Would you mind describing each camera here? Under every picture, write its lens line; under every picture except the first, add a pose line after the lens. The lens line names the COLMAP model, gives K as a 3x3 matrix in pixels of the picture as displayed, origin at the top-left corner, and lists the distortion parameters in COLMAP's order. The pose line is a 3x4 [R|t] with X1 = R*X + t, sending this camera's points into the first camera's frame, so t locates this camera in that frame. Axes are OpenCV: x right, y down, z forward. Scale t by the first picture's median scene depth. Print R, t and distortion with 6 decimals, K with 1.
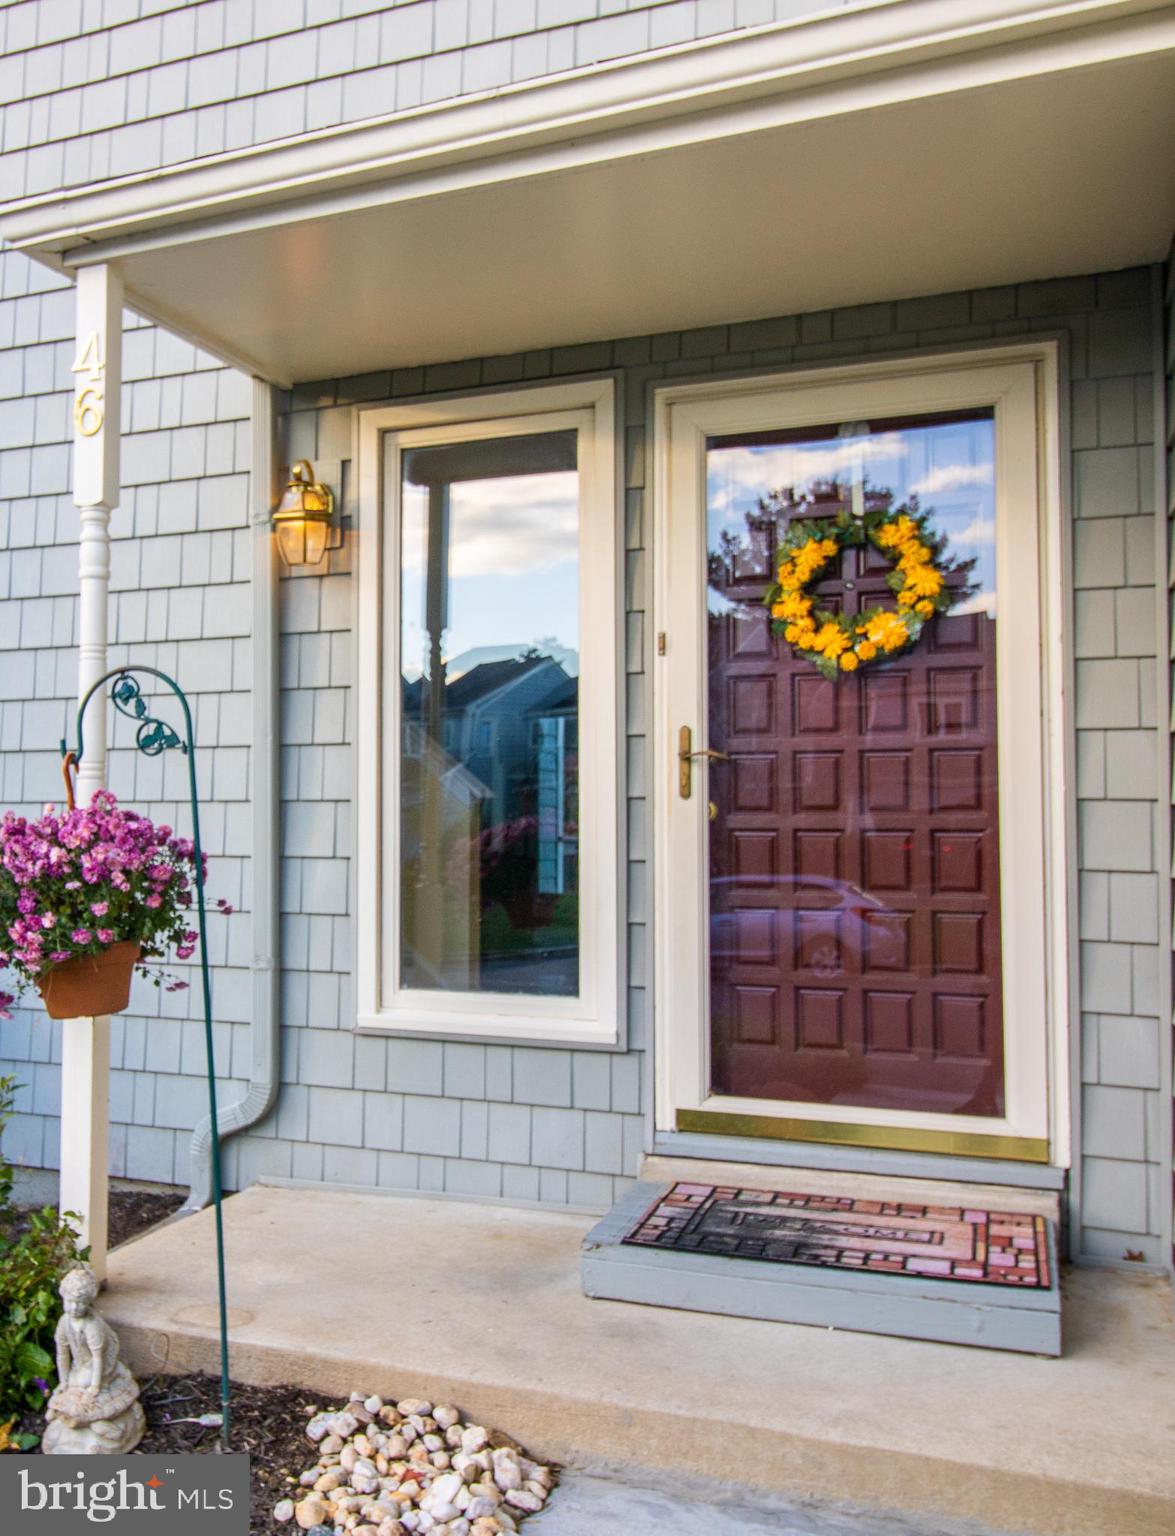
lens RADIAL K [[1143.3, 0, 586.7], [0, 1143.3, 726.2], [0, 0, 1]] dist [-0.002256, -0.002850]
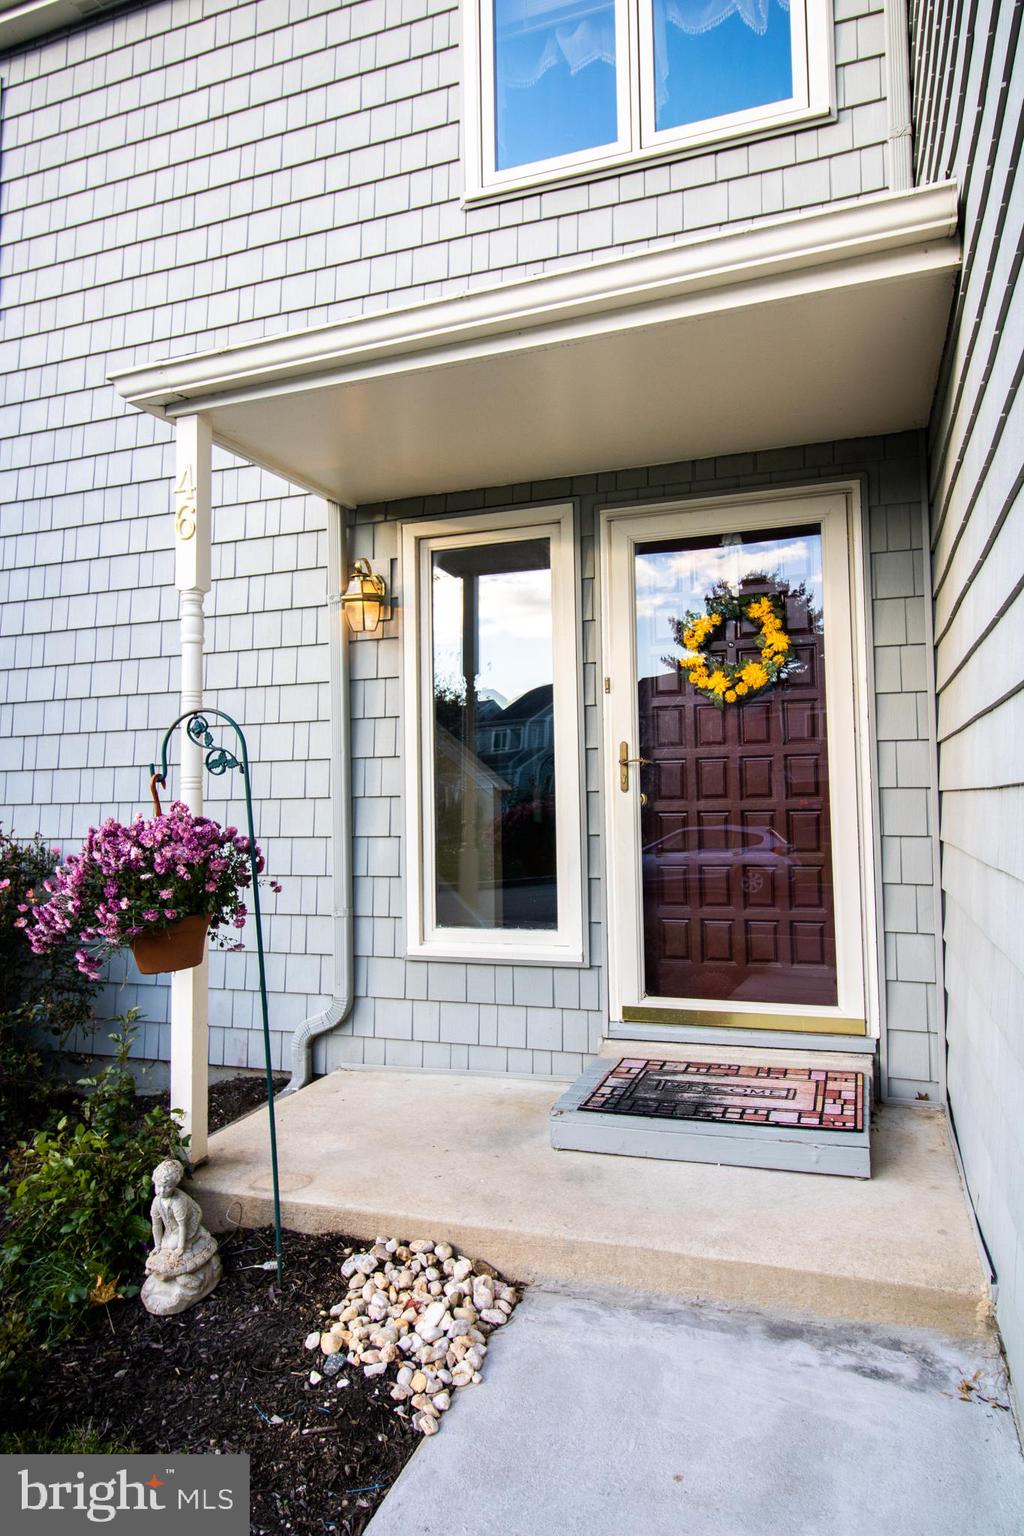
lens RADIAL K [[975.7, 0, 512.0], [0, 975.7, 768.0], [0, 0, 1]] dist [-0.005113, -0.001973]
pose [[0.994115, -0.019302, 0.106600, -0.181121], [0.020162, 0.999772, -0.006993, 0.037560], [-0.106440, 0.009101, 0.994277, -0.209640]]
